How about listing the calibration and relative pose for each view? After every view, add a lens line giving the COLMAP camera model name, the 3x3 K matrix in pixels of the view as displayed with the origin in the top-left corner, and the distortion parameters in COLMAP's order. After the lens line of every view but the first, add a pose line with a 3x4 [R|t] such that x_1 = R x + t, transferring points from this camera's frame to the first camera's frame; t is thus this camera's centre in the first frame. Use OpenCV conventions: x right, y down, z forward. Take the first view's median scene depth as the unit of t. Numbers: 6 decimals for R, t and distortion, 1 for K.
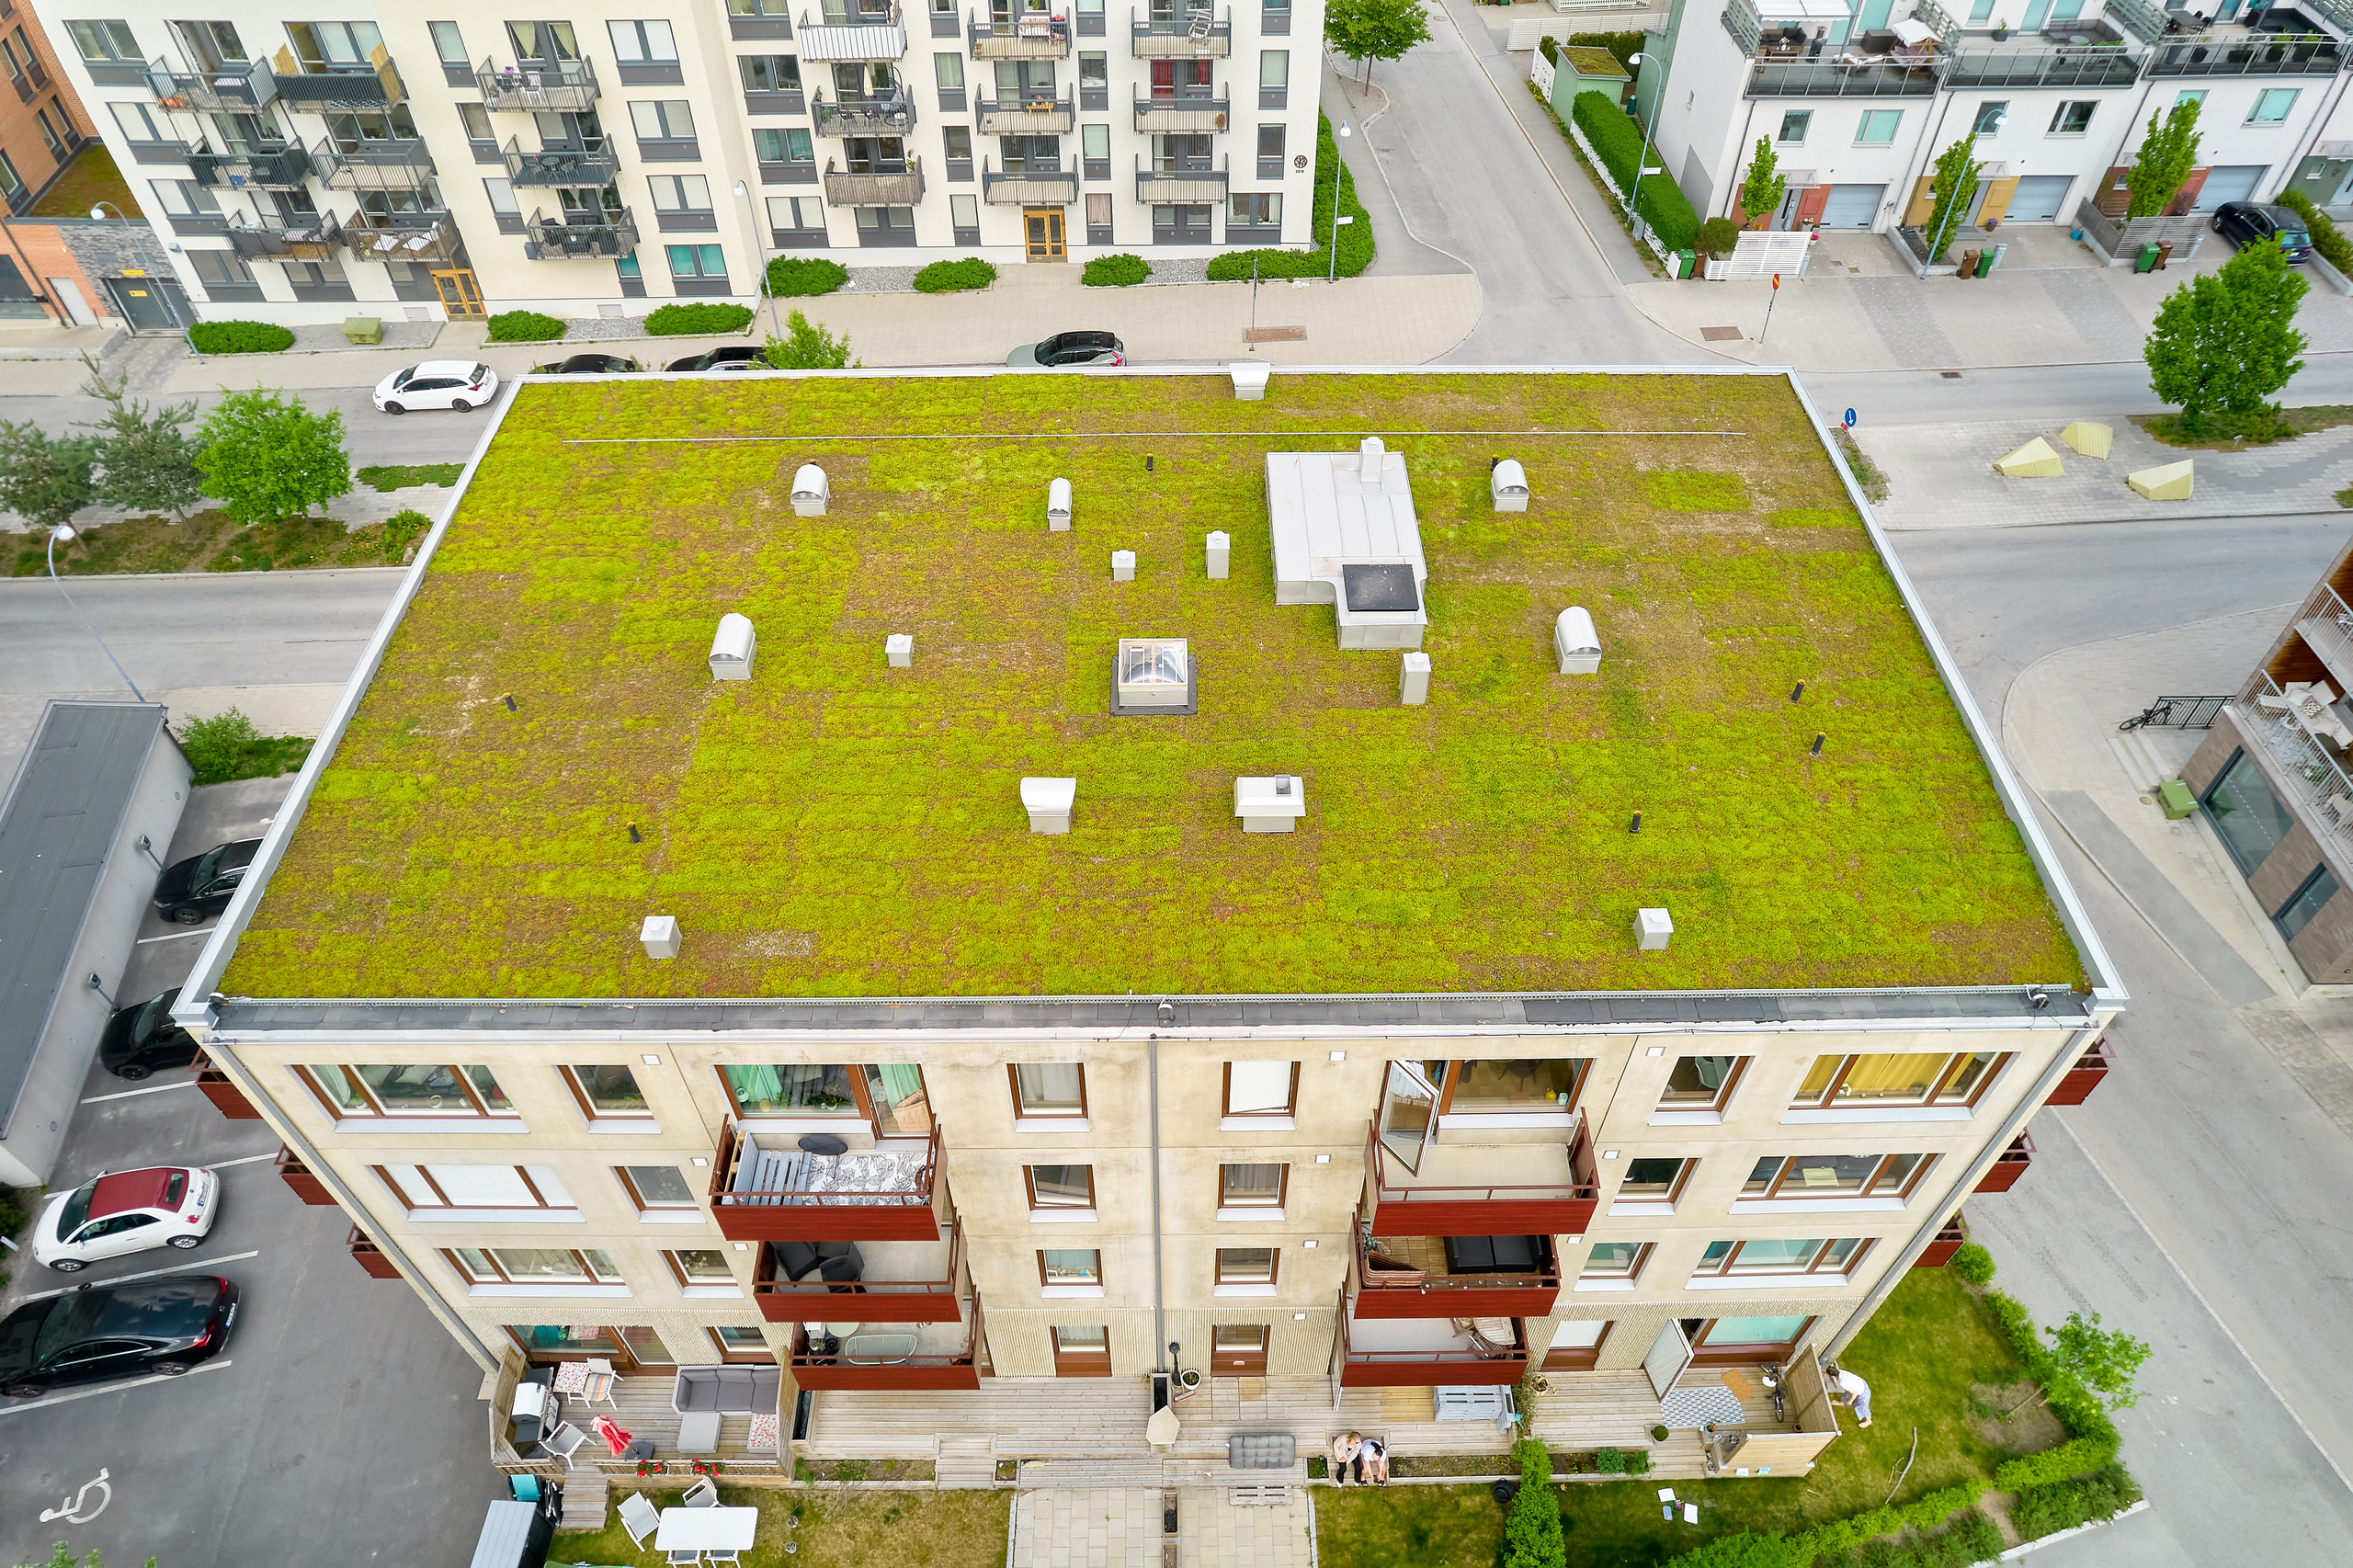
lens RADIAL K [[1508.3, 0, 1179.2], [0, 1508.3, 790.2], [0, 0, 1]] dist [-0.093761, 0.086381]
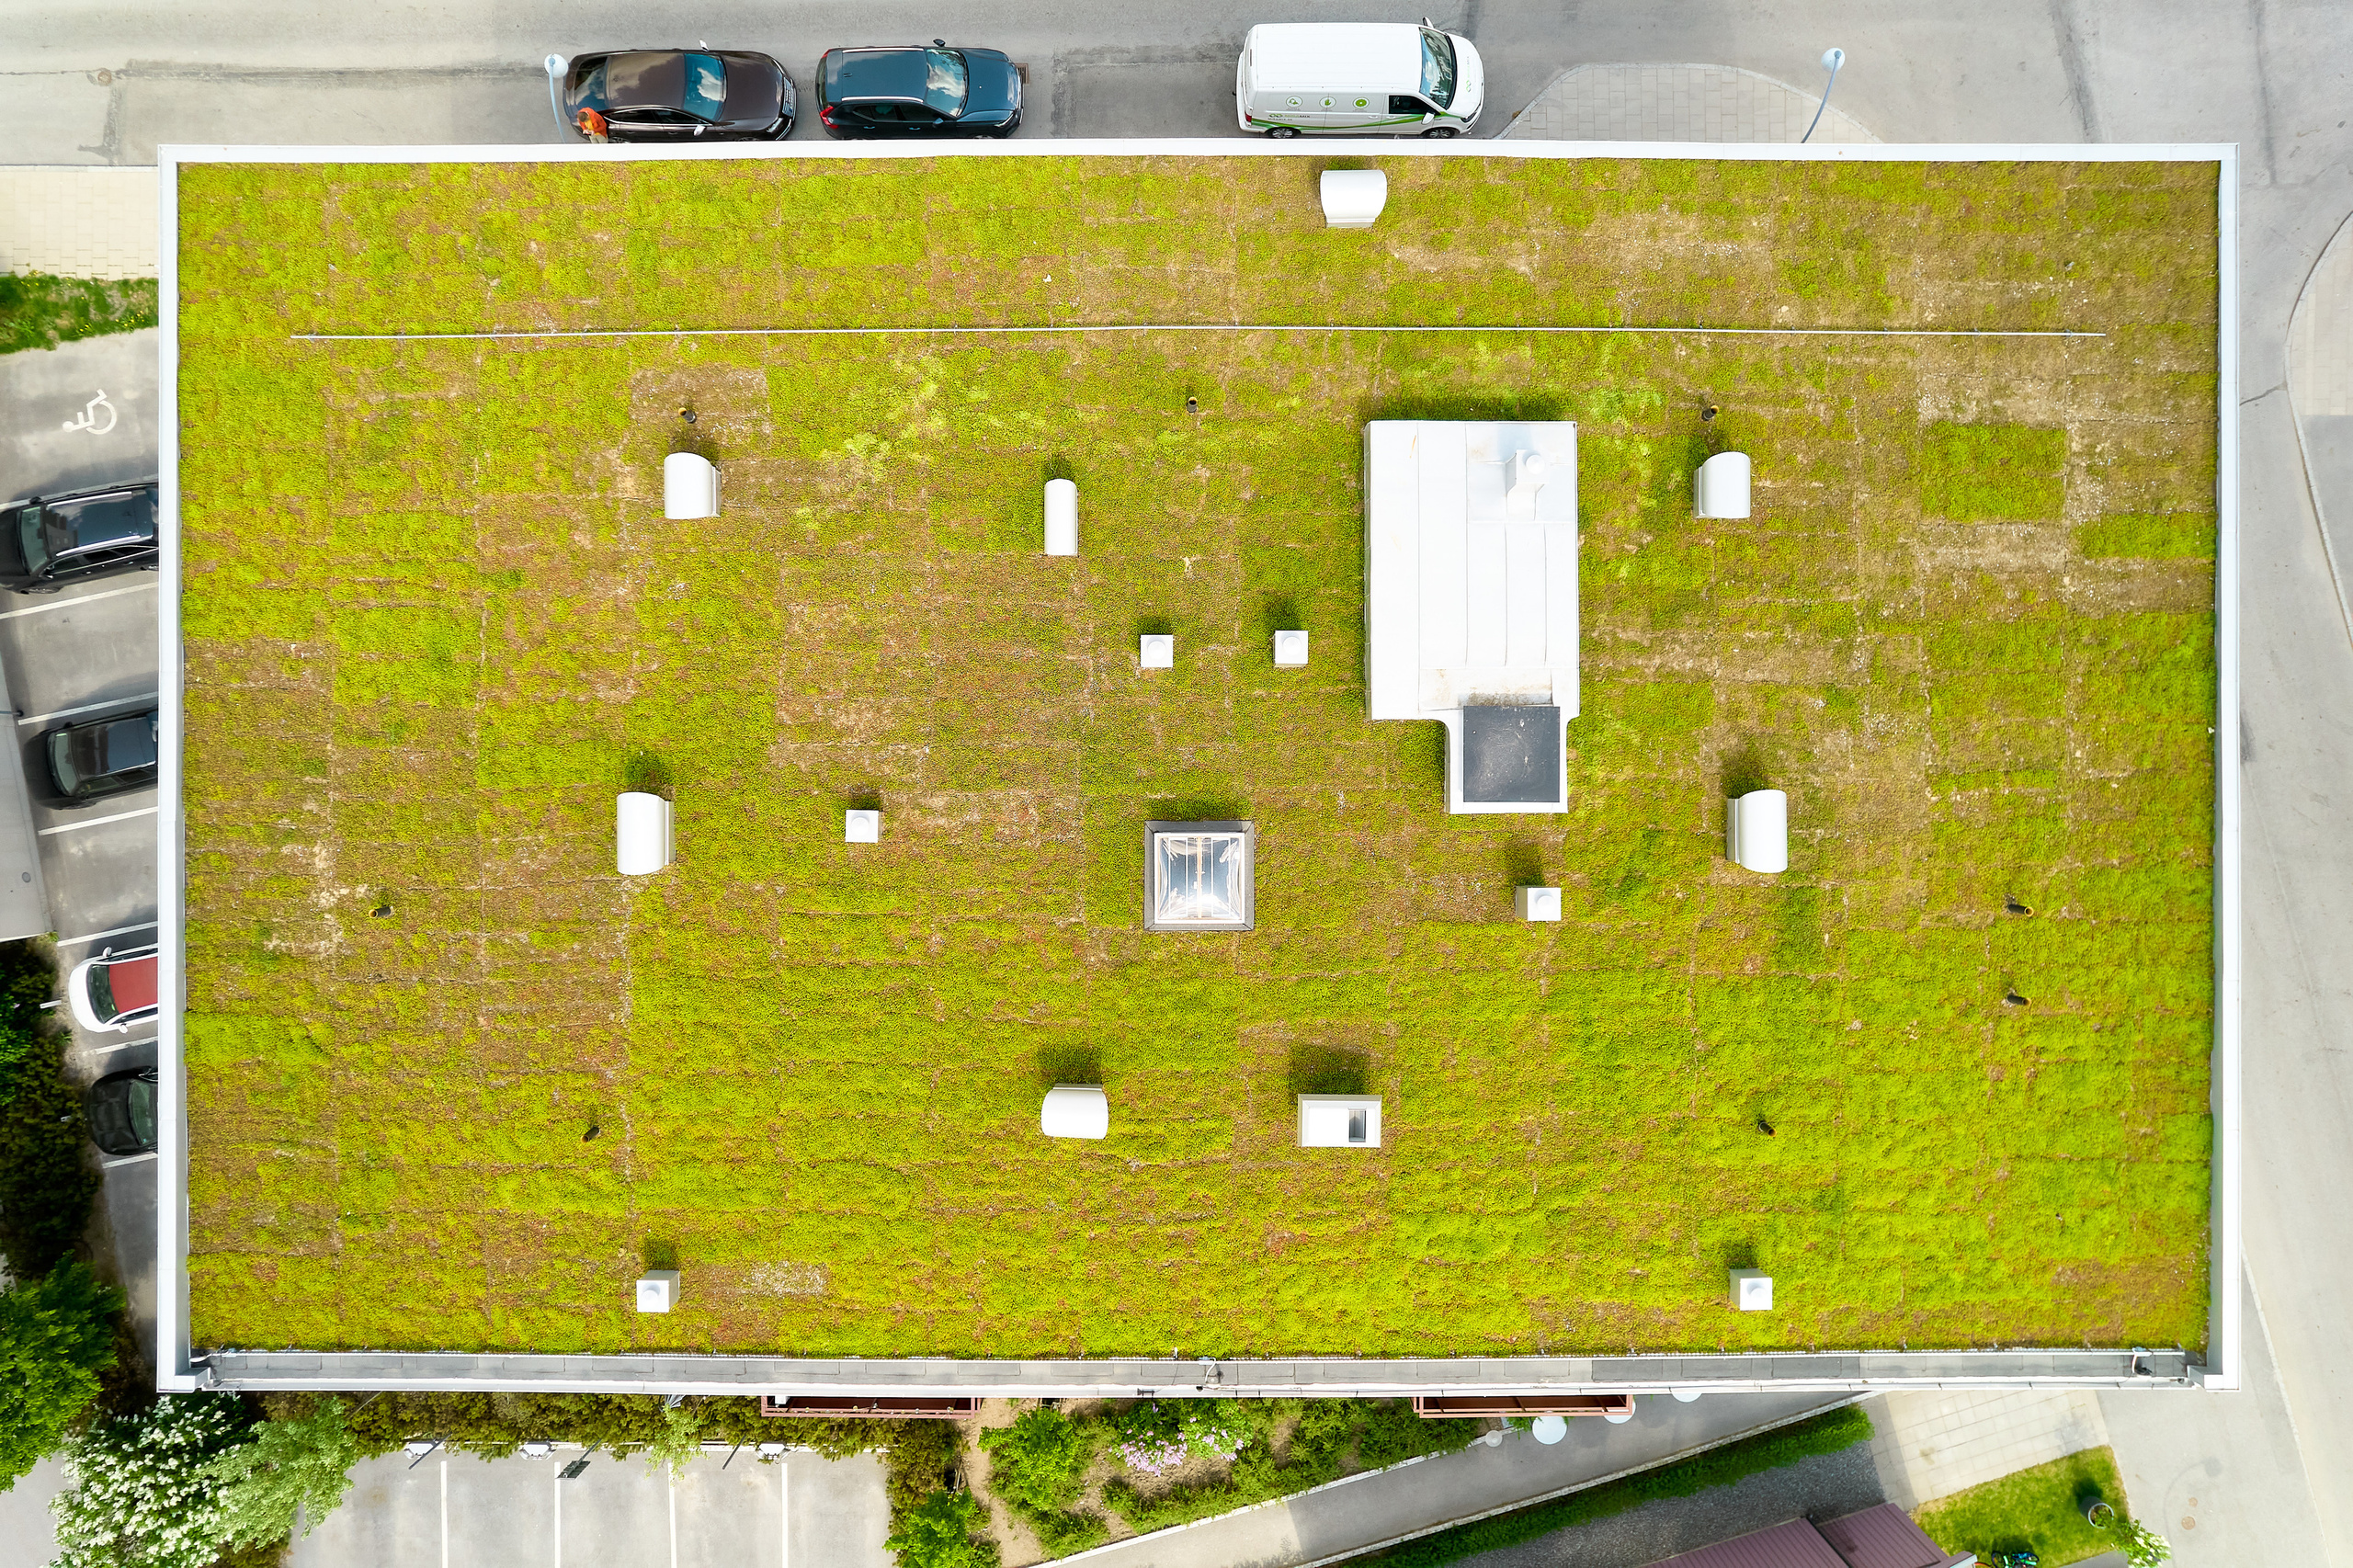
lens RADIAL K [[1521.6, 0, 1184.8], [0, 1521.6, 784.4], [0, 0, 1]] dist [-0.116646, 0.113207]
pose [[0.999959, 0.008430, 0.003221, -0.012603], [-0.008378, 0.734616, 0.678431, -0.288622], [0.003353, -0.678430, 0.734657, 0.210626]]
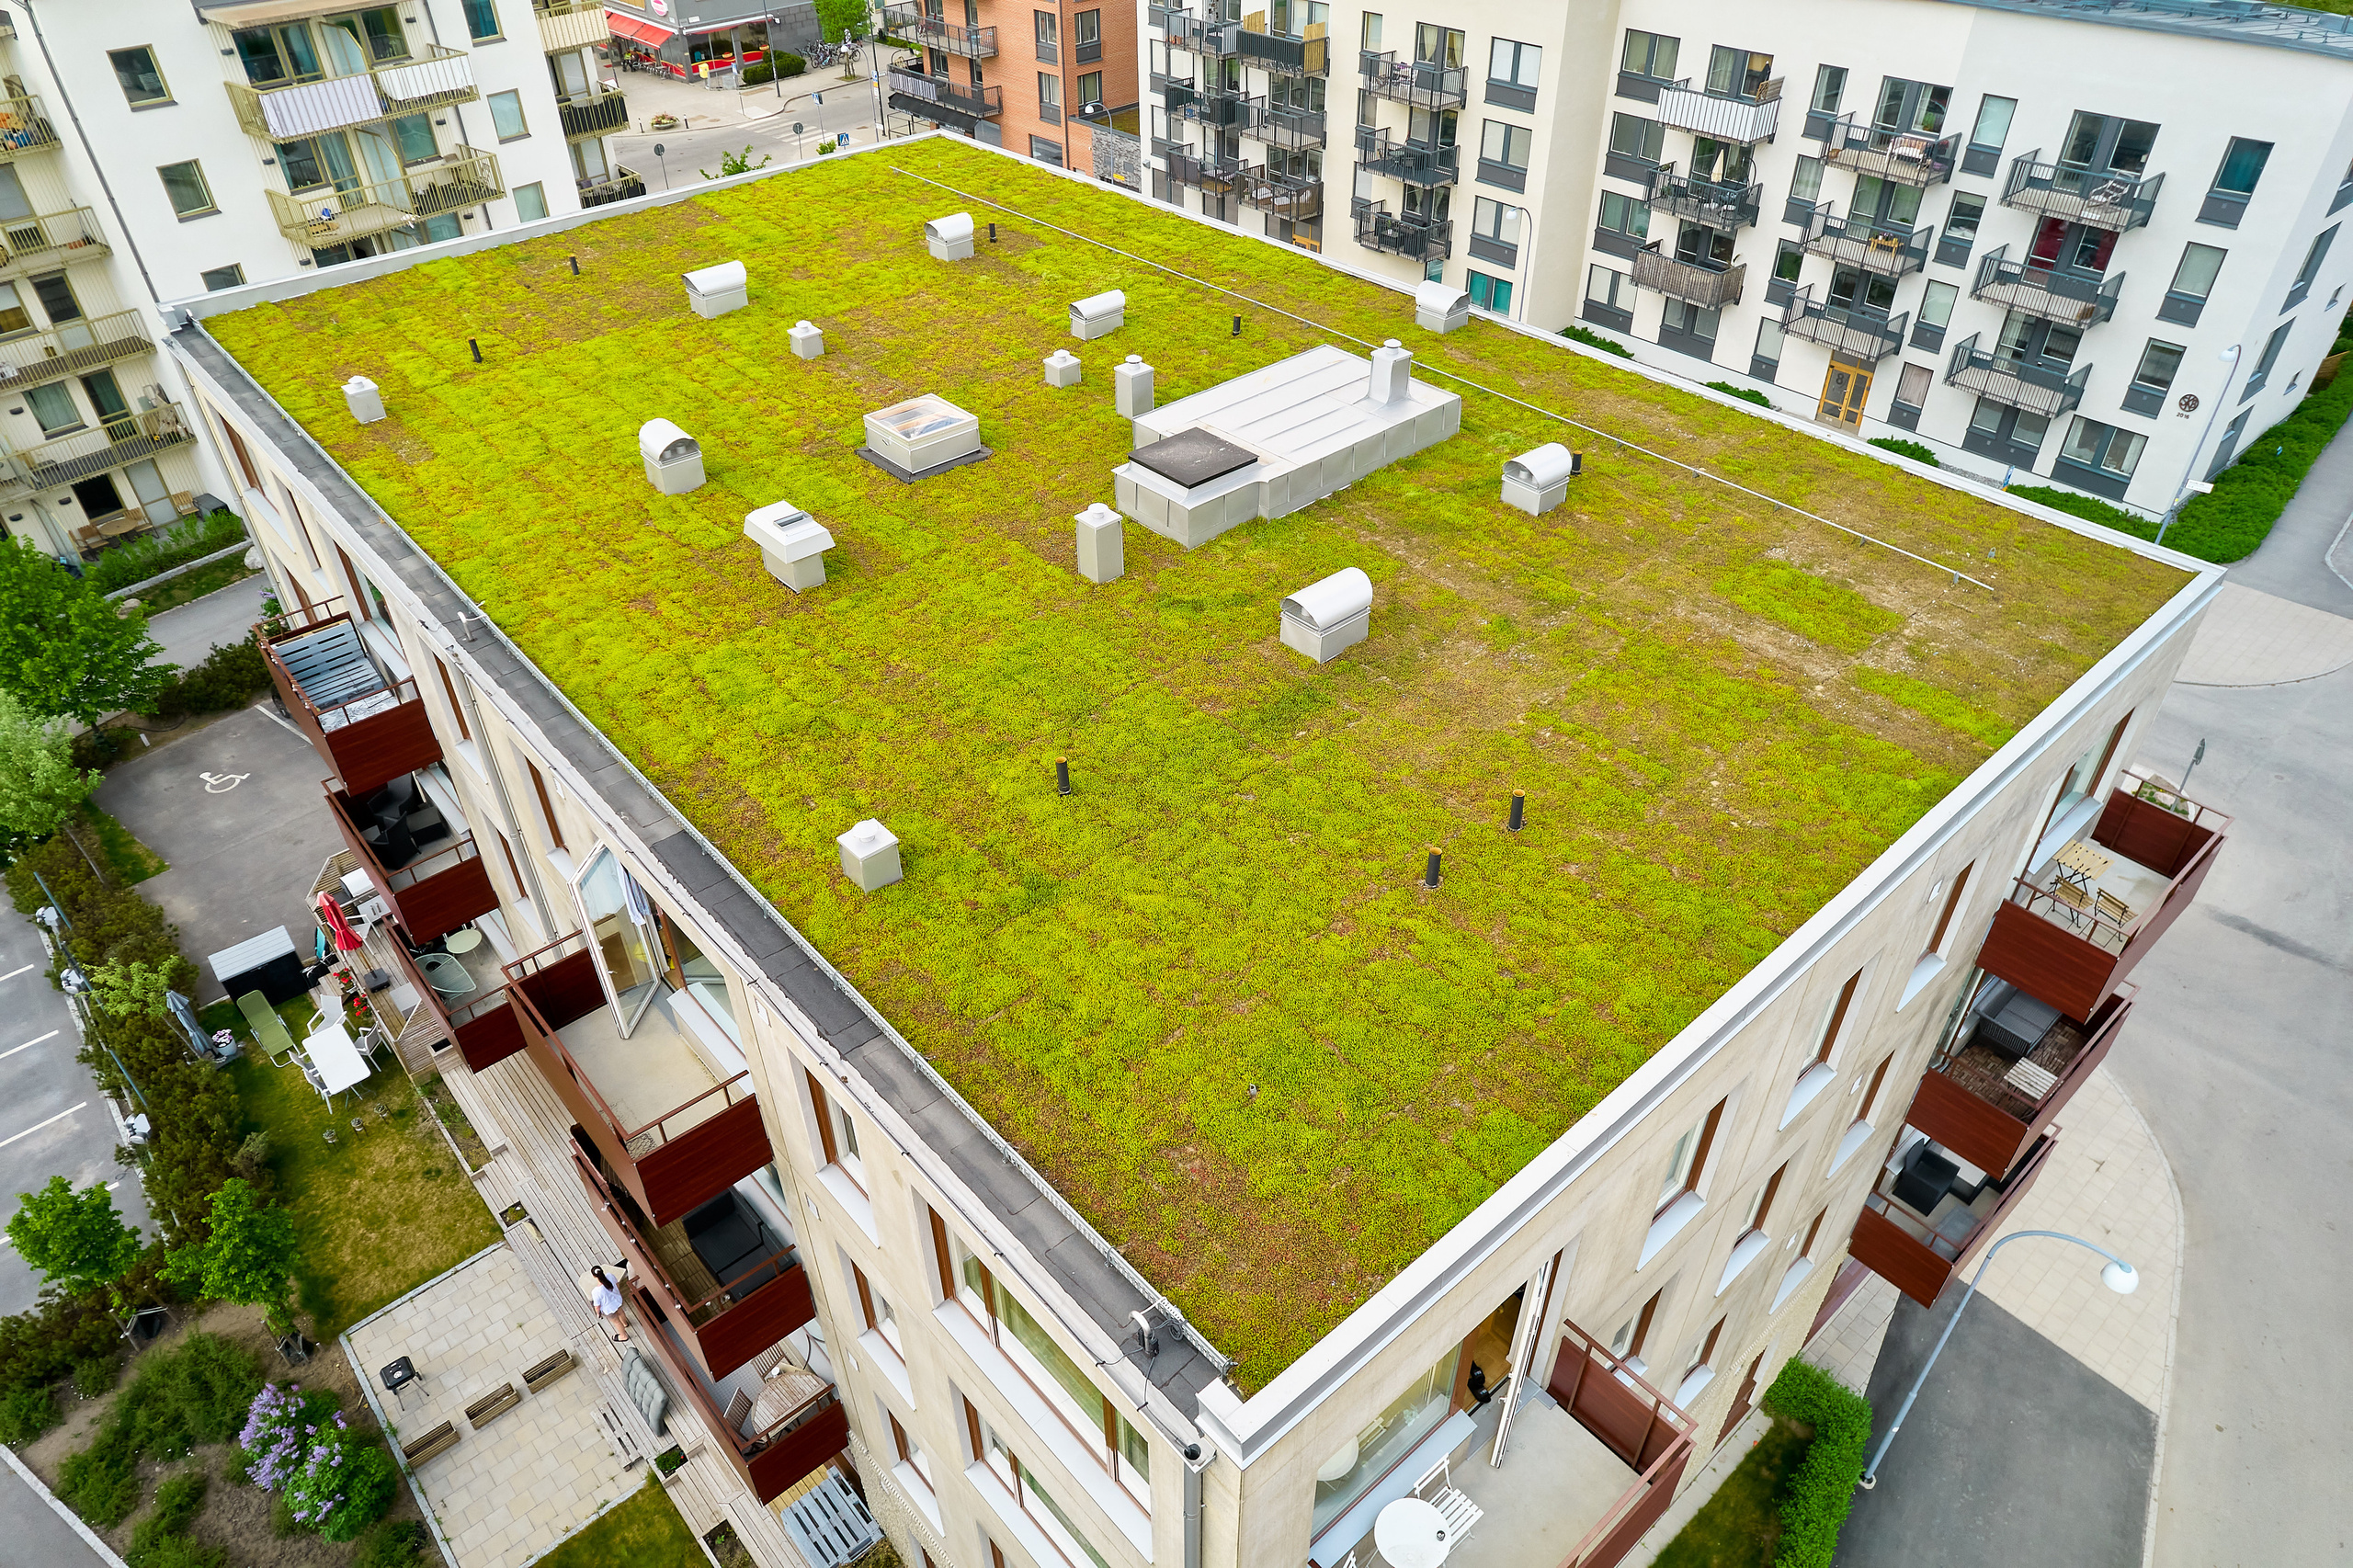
lens RADIAL K [[1508.3, 0, 1179.2], [0, 1508.3, 790.2], [0, 0, 1]] dist [-0.093761, 0.086381]
pose [[0.655862, 0.461779, -0.597164, 0.300732], [-0.548443, 0.835062, 0.043389, -0.012280], [0.518705, 0.299053, 0.800945, 0.211953]]
